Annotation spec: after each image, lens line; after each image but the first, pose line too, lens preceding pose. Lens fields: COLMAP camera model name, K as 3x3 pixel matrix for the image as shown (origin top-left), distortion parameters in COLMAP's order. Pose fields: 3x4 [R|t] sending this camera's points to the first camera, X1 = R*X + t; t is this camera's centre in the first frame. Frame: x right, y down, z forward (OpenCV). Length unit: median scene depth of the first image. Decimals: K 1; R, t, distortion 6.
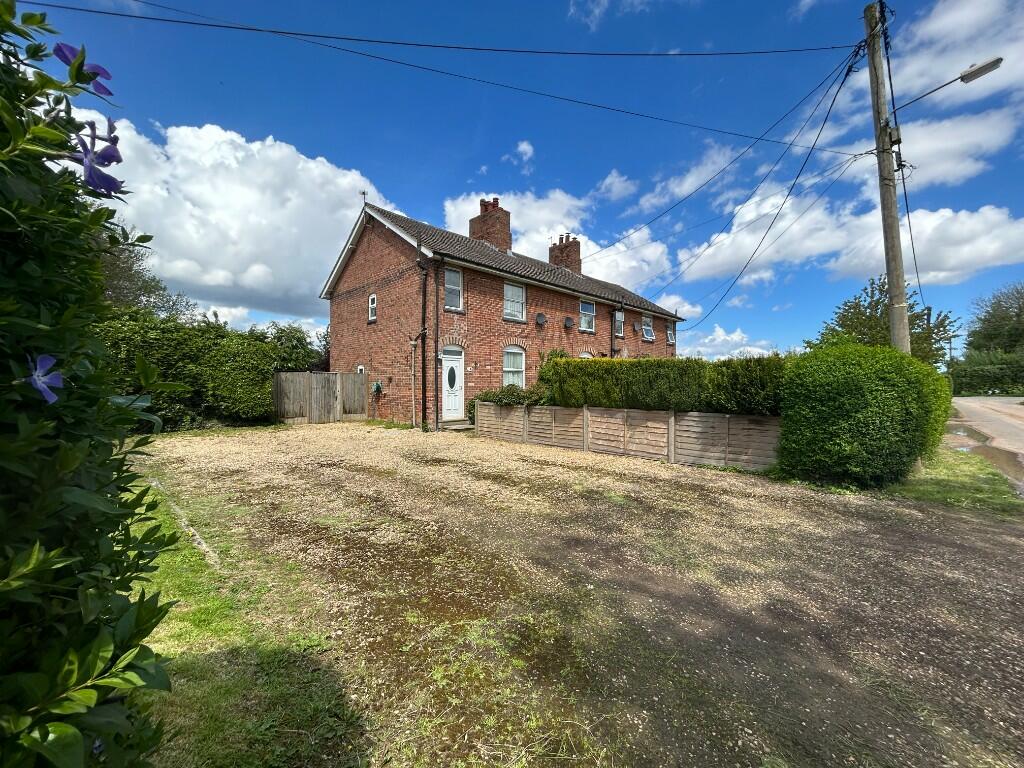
lens RADIAL K [[413.1, 0, 511.6], [0, 413.1, 384.7], [0, 0, 1]] dist [0.002495, 0.000126]
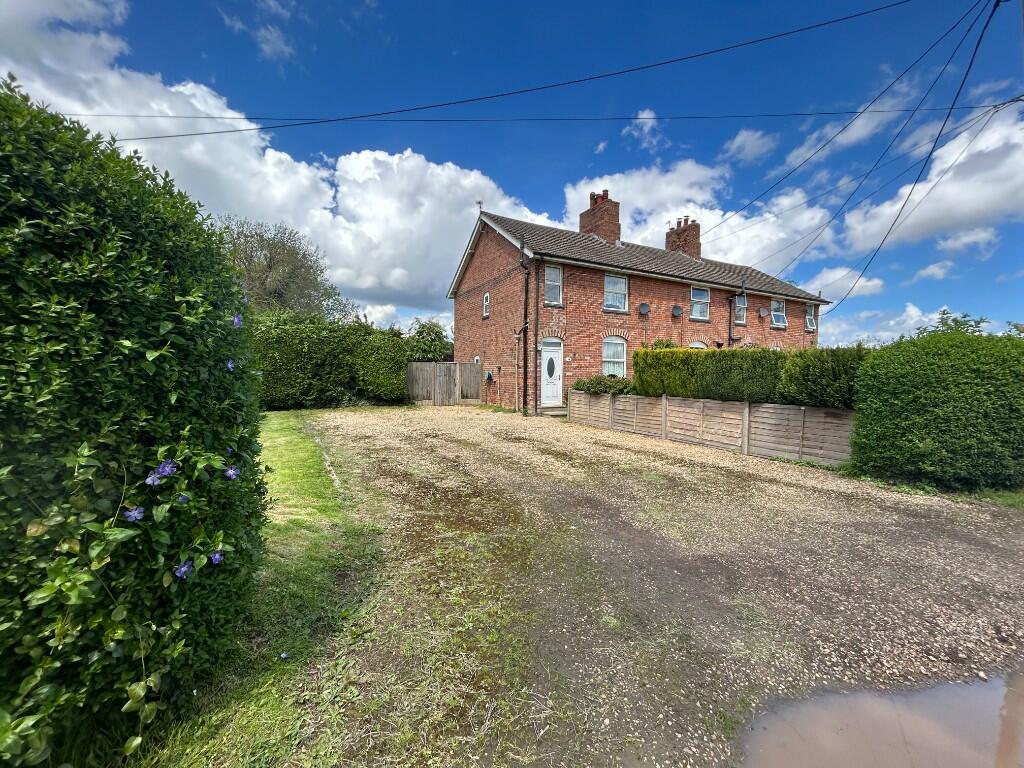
lens RADIAL K [[413.1, 0, 511.6], [0, 413.1, 385.2], [0, 0, 1]] dist [0.002495, 0.000126]
pose [[0.952789, 0.017303, -0.303141, 0.089294], [-0.009544, 0.999588, 0.027059, 0.001349], [0.303484, -0.022889, 0.952562, -0.066097]]
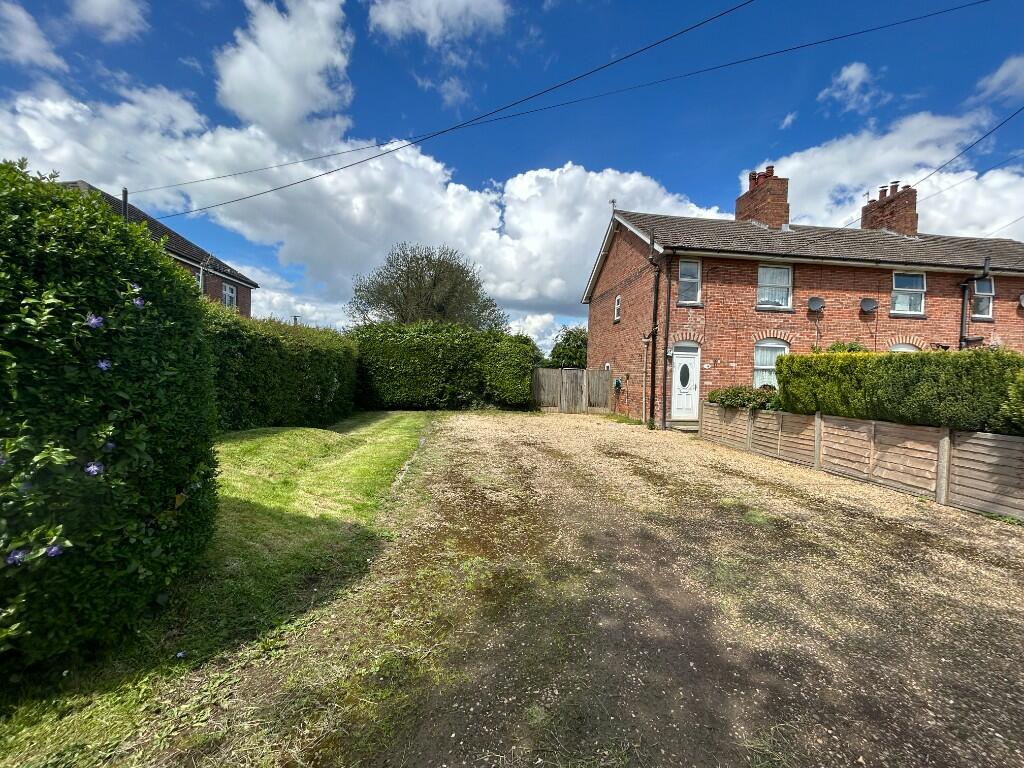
lens RADIAL K [[413.1, 0, 512.1], [0, 413.1, 383.8], [0, 0, 1]] dist [0.002495, 0.000126]
pose [[0.777012, 0.030070, -0.628767, 0.152782], [-0.027726, 0.999524, 0.013538, 0.000541], [0.628875, 0.006914, 0.777476, 0.008430]]
